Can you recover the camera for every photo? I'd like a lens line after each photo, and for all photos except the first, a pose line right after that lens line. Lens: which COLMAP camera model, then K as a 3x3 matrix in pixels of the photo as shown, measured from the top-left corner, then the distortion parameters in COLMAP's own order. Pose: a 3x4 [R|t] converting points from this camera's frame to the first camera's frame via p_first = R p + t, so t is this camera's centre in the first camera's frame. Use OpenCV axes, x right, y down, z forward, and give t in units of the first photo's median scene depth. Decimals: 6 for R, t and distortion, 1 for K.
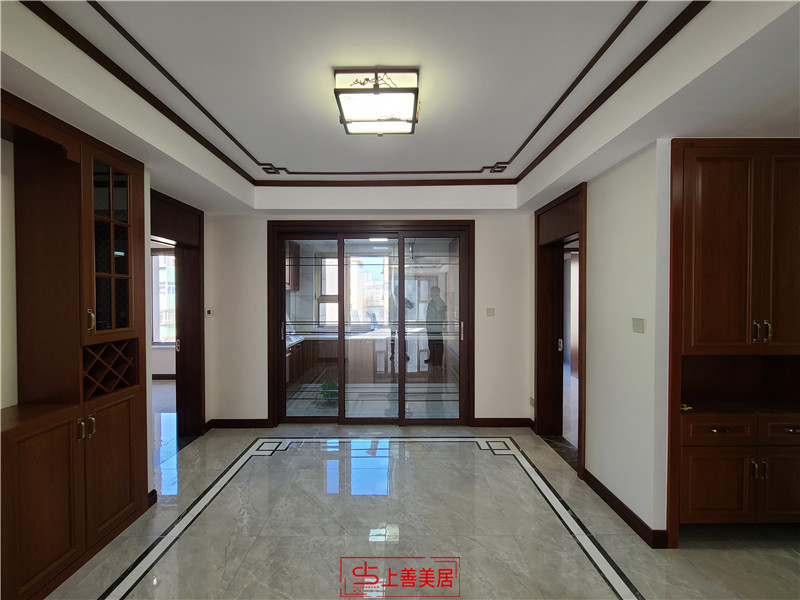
lens RADIAL K [[328.0, 0, 396.7], [0, 328.0, 300.7], [0, 0, 1]] dist [-0.000016, -0.000164]
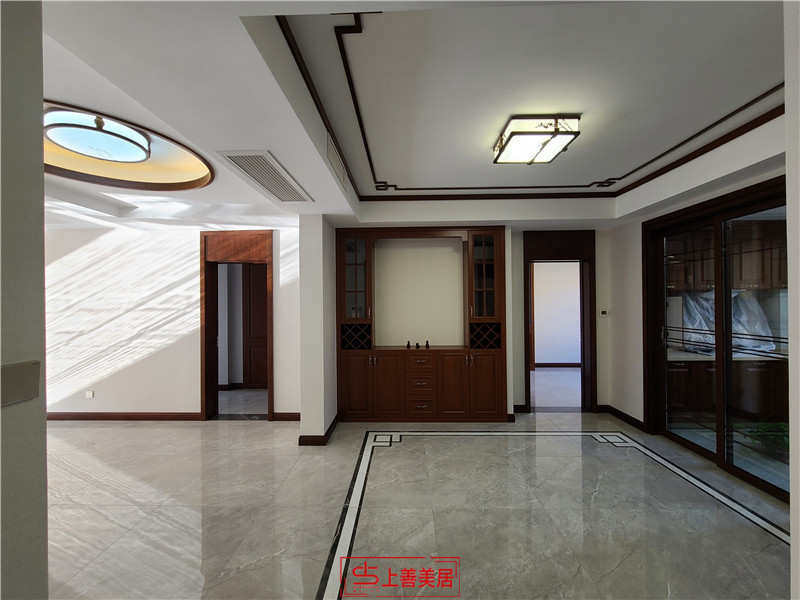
lens RADIAL K [[328.0, 0, 396.7], [0, 328.0, 300.7], [0, 0, 1]] dist [-0.000016, -0.000164]
pose [[-0.024425, -0.002266, -0.999699, 1.026592], [-0.003885, 0.999990, -0.002172, -0.004313], [0.999694, 0.003830, -0.024433, 0.464483]]
